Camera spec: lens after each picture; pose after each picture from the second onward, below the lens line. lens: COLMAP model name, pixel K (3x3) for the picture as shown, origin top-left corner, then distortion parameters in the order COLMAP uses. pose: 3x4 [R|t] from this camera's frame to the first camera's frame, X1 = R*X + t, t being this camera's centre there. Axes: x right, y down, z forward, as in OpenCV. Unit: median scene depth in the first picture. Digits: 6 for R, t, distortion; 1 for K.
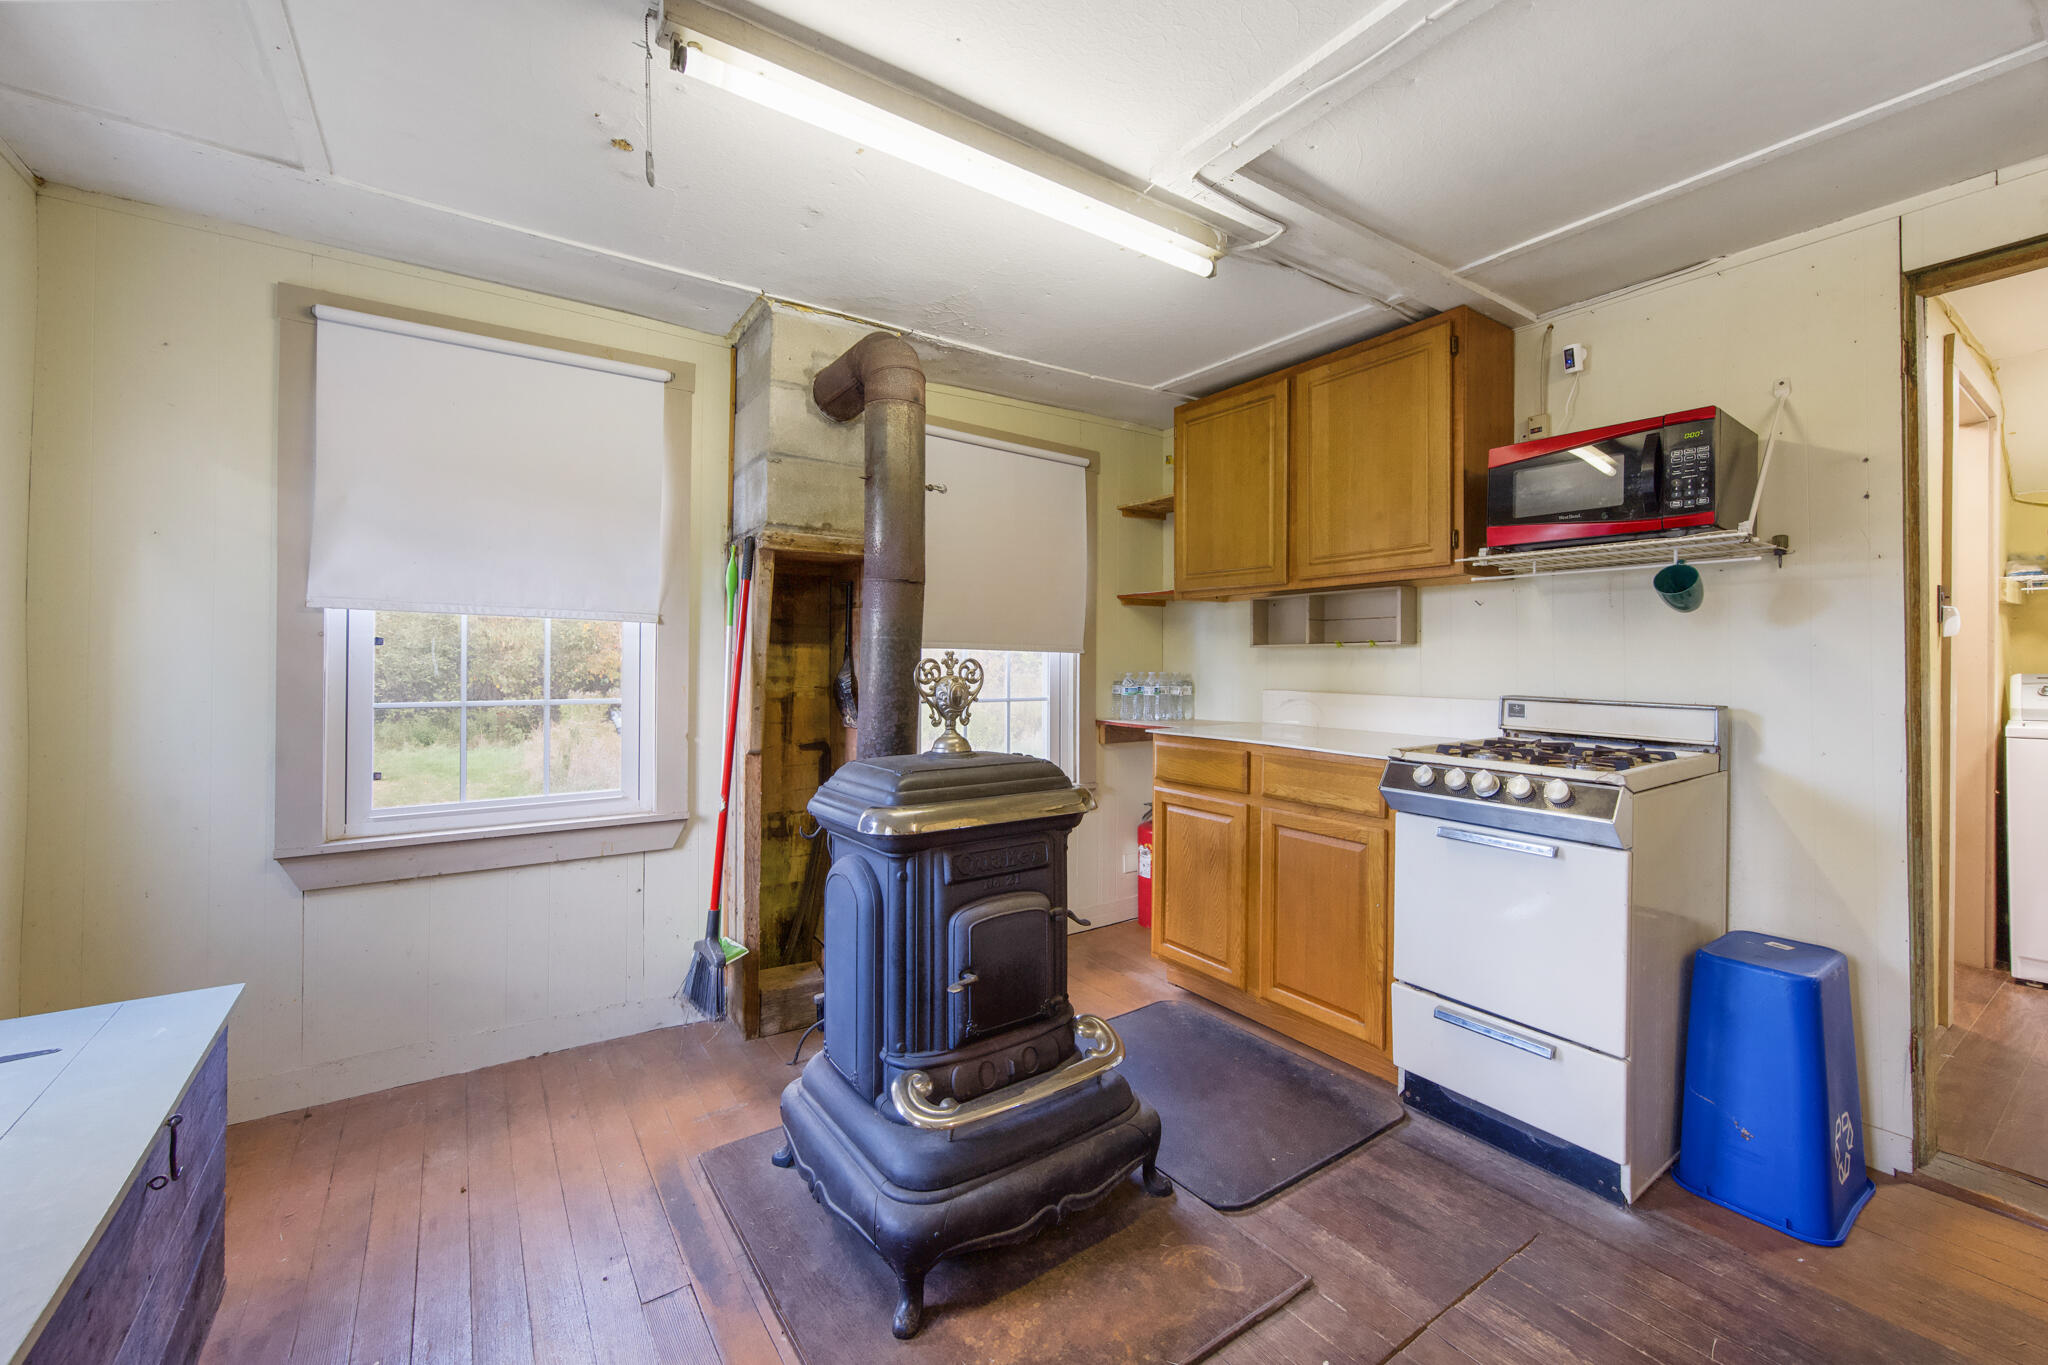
lens RADIAL K [[828.4, 0, 1010.3], [0, 828.4, 655.6], [0, 0, 1]] dist [-0.001922, -0.000115]
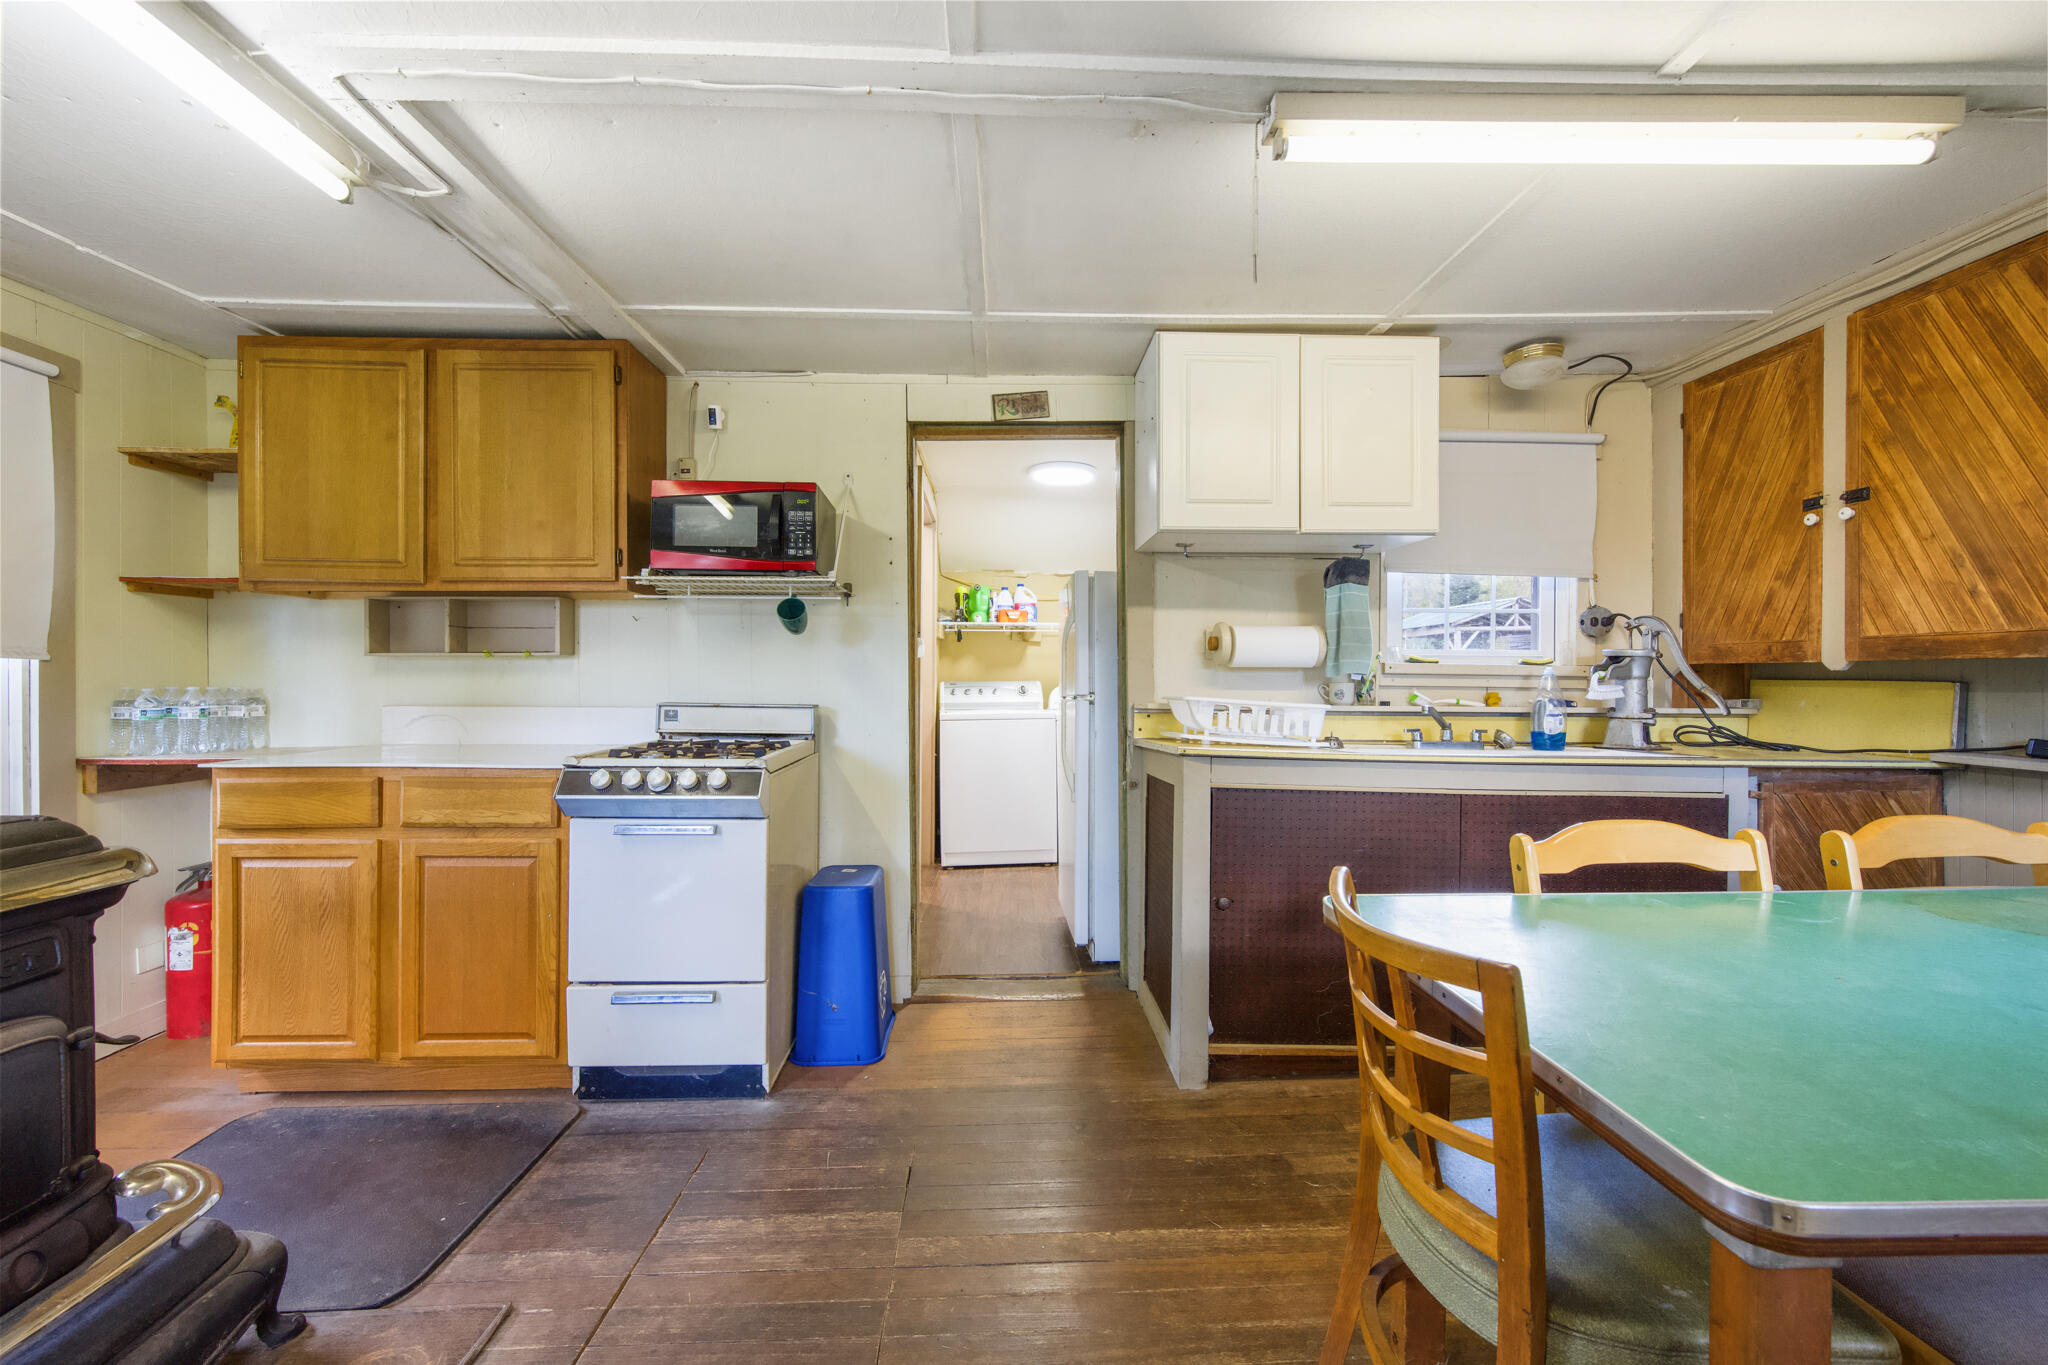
lens RADIAL K [[828.4, 0, 1027.5], [0, 828.4, 678.4], [0, 0, 1]] dist [-0.001922, -0.000115]
pose [[0.532893, -0.001754, 0.846181, -0.099804], [-0.005570, 0.999969, 0.005581, 0.007735], [-0.846164, -0.007687, 0.532867, -0.017950]]
